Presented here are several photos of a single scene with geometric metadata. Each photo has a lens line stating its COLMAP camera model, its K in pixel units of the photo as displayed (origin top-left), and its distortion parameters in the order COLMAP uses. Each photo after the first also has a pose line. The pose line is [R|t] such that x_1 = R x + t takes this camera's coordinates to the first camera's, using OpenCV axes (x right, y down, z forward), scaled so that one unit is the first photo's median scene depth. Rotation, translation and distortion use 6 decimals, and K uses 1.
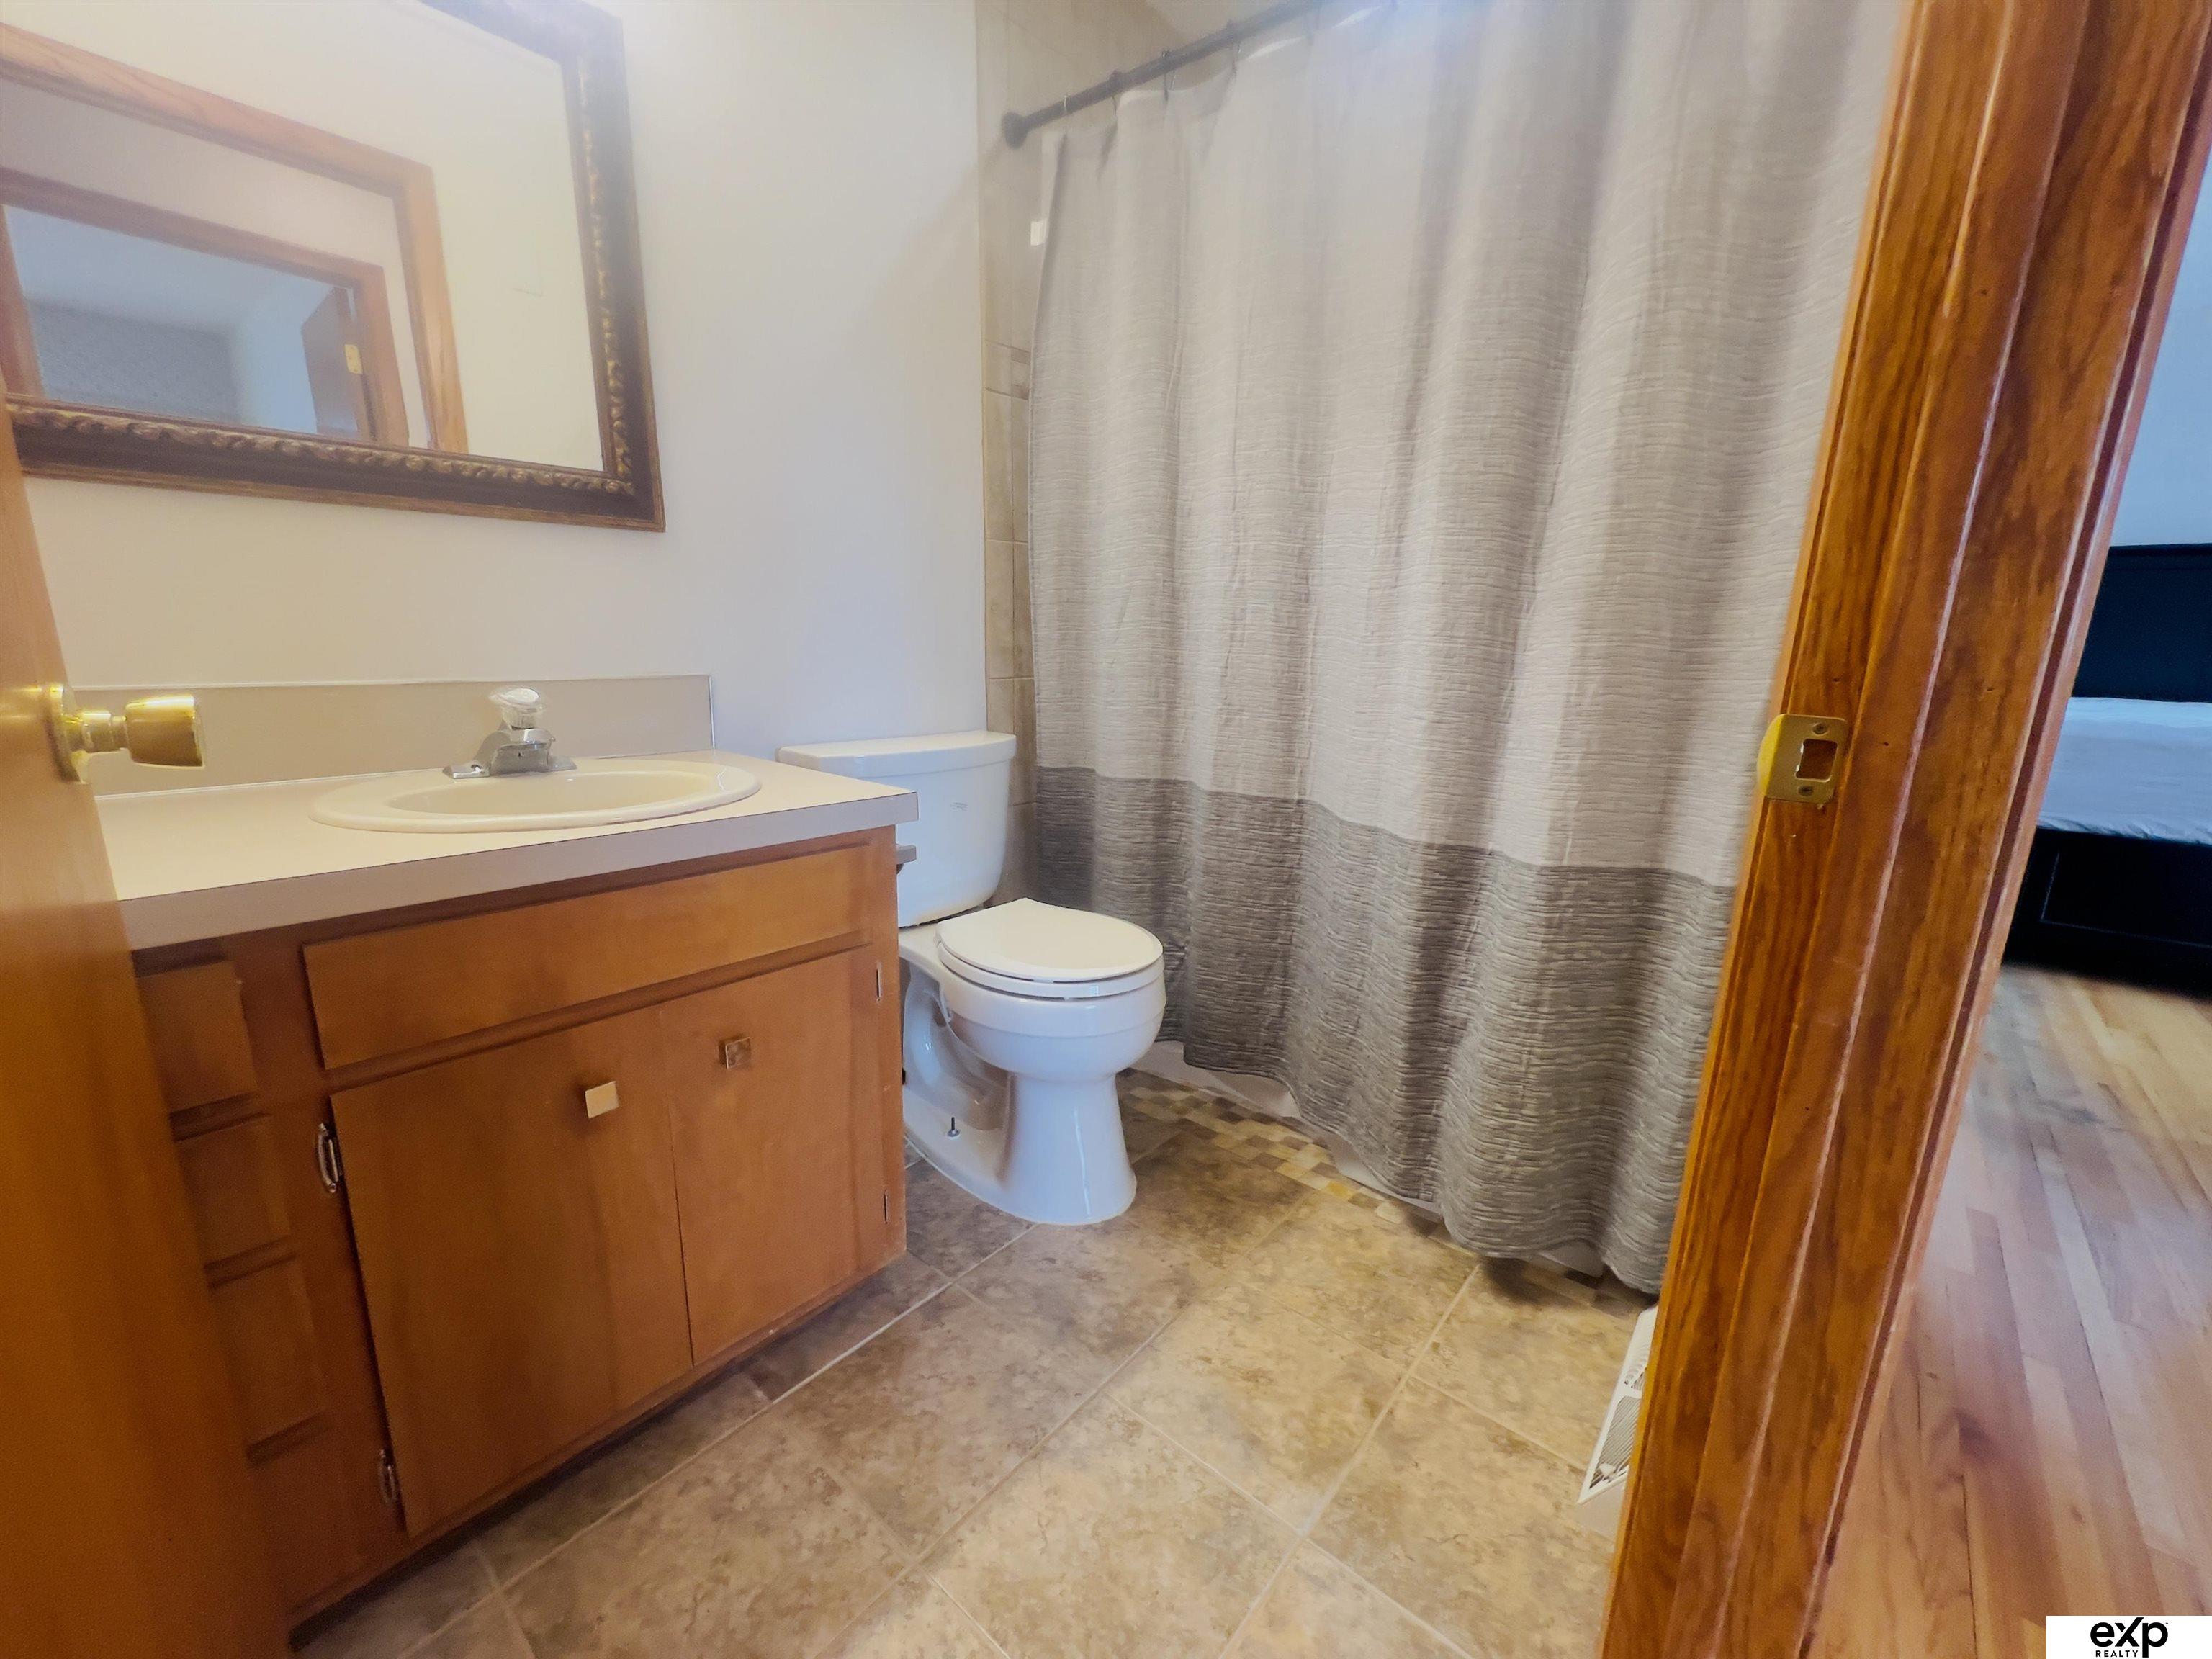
lens RADIAL K [[885.2, 0, 1109.1], [0, 885.2, 832.6], [0, 0, 1]] dist [-0.002524, 0.000444]
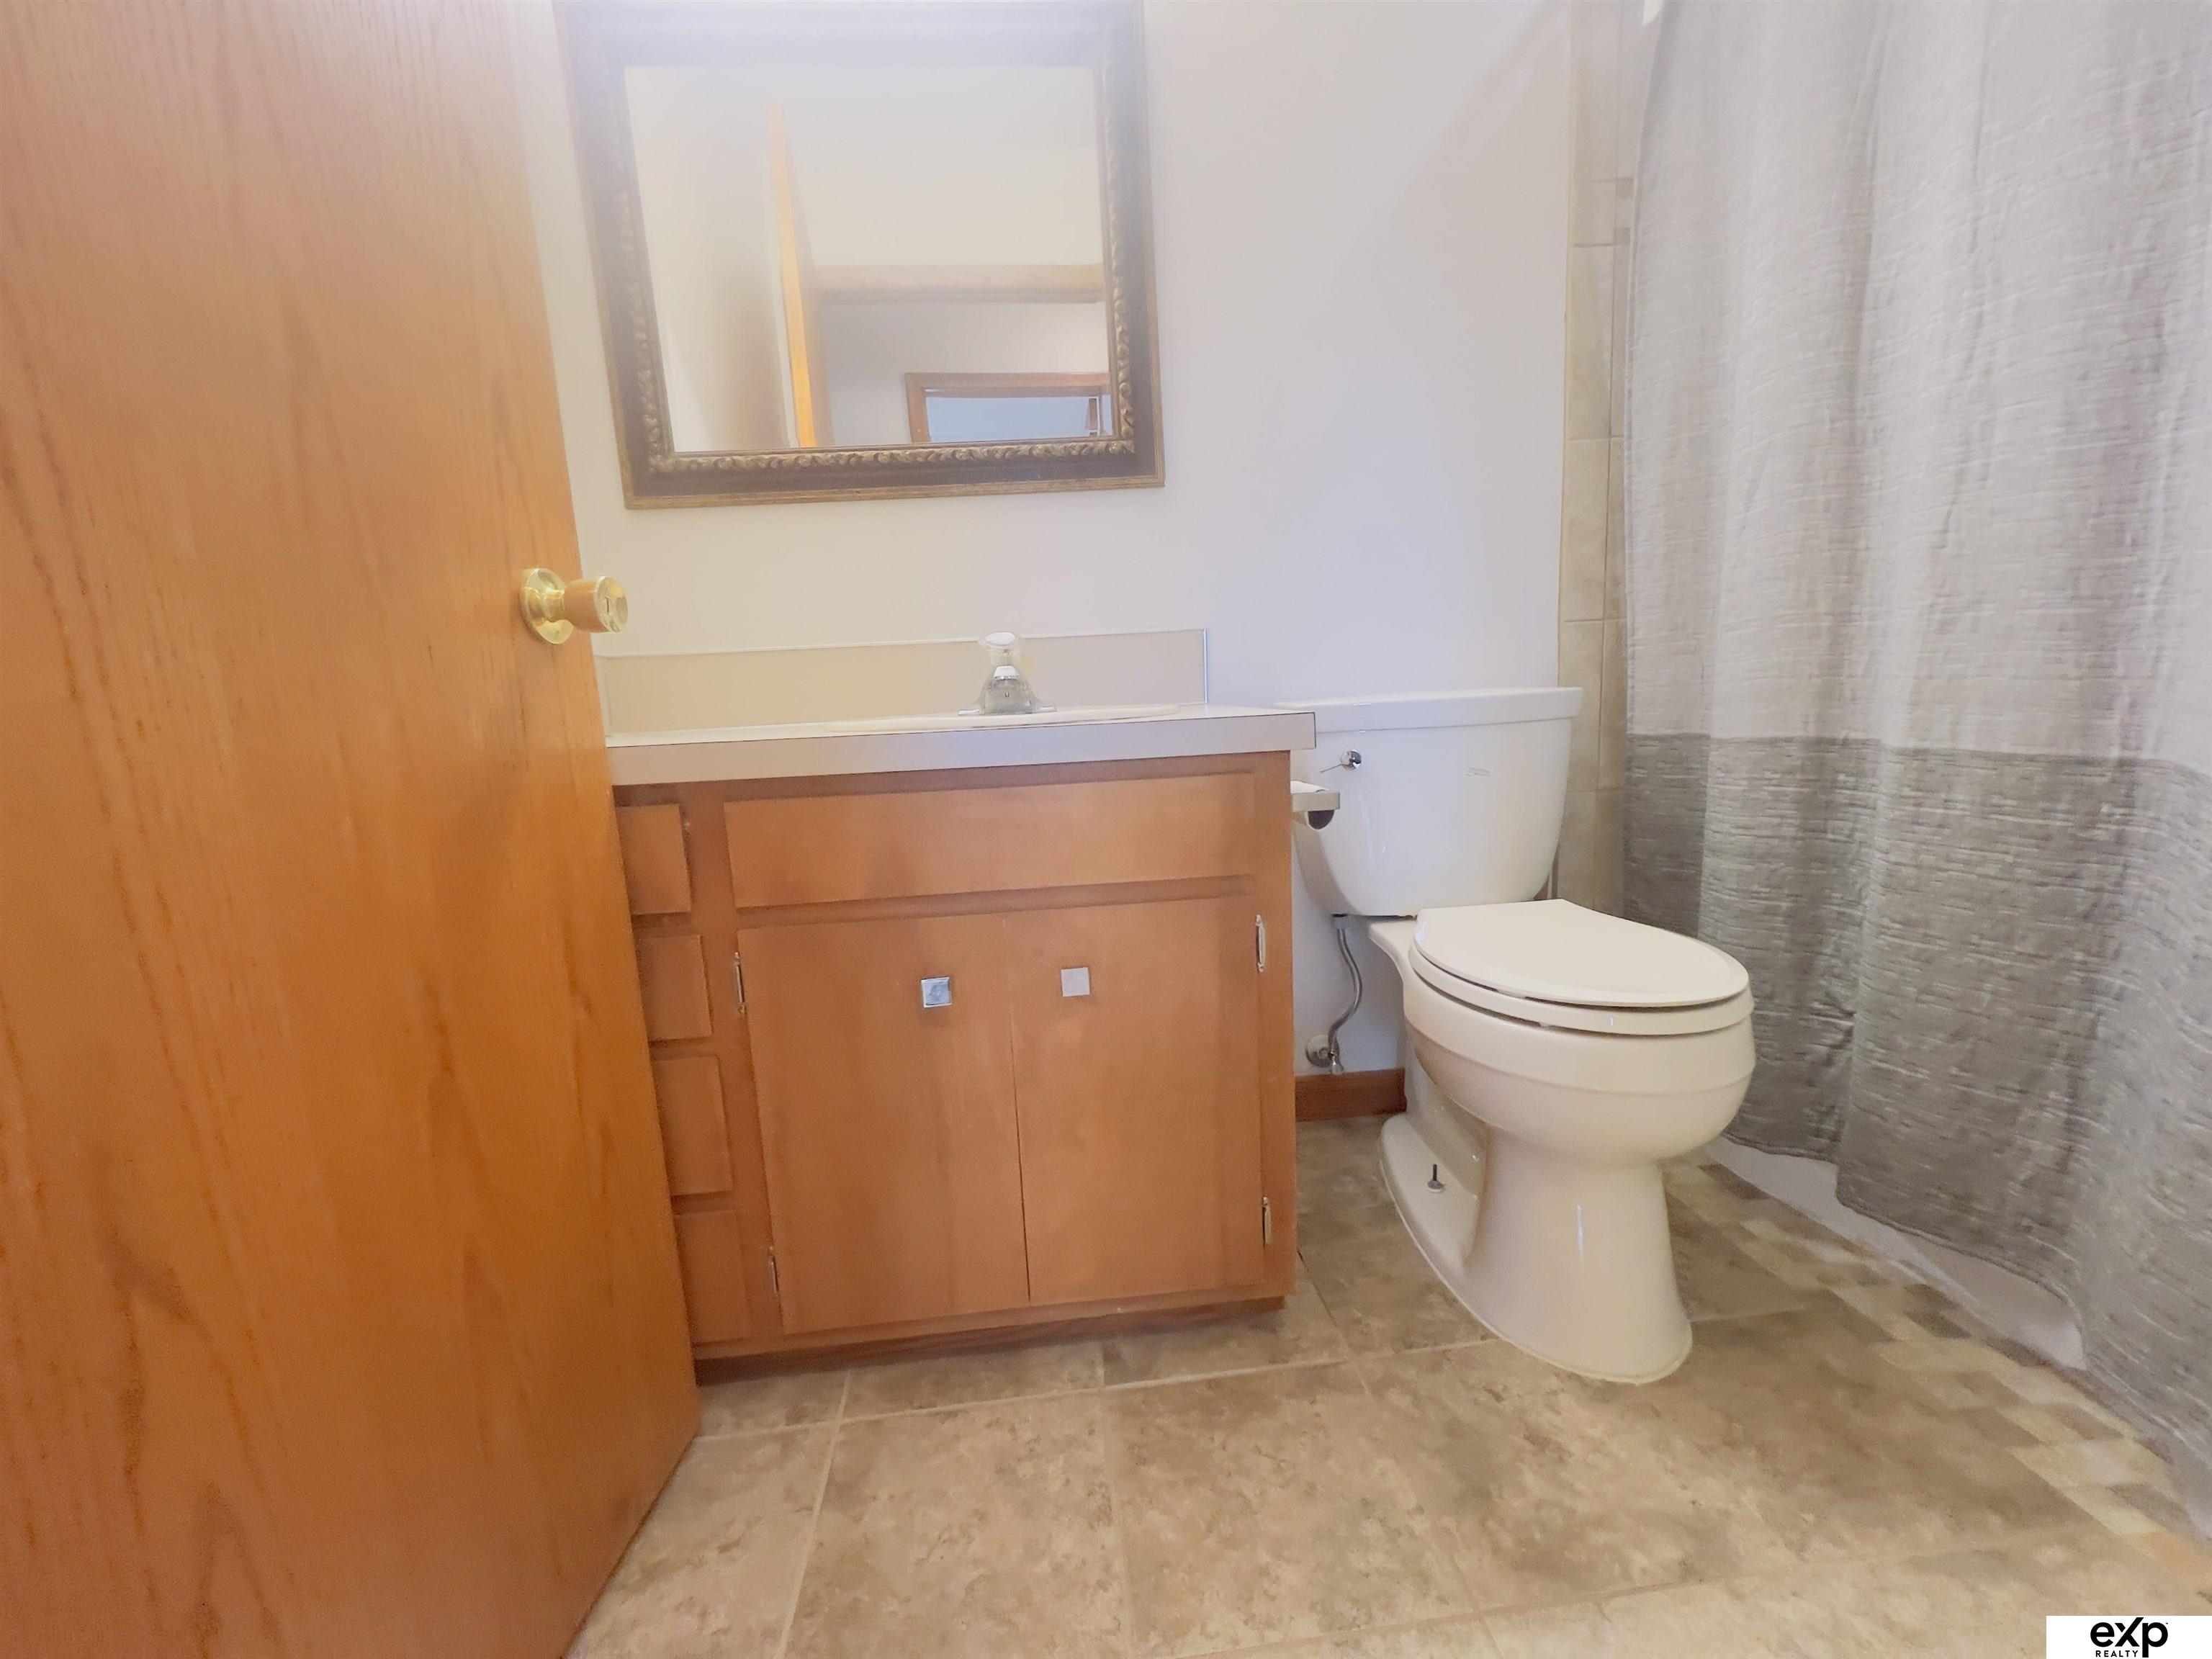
lens RADIAL K [[885.2, 0, 1109.1], [0, 885.2, 832.6], [0, 0, 1]] dist [-0.002524, 0.000444]
pose [[0.717318, 0.051888, -0.694811, 0.149050], [-0.085458, 0.996246, -0.013827, 0.063902], [0.691485, 0.069295, 0.719059, 0.214831]]
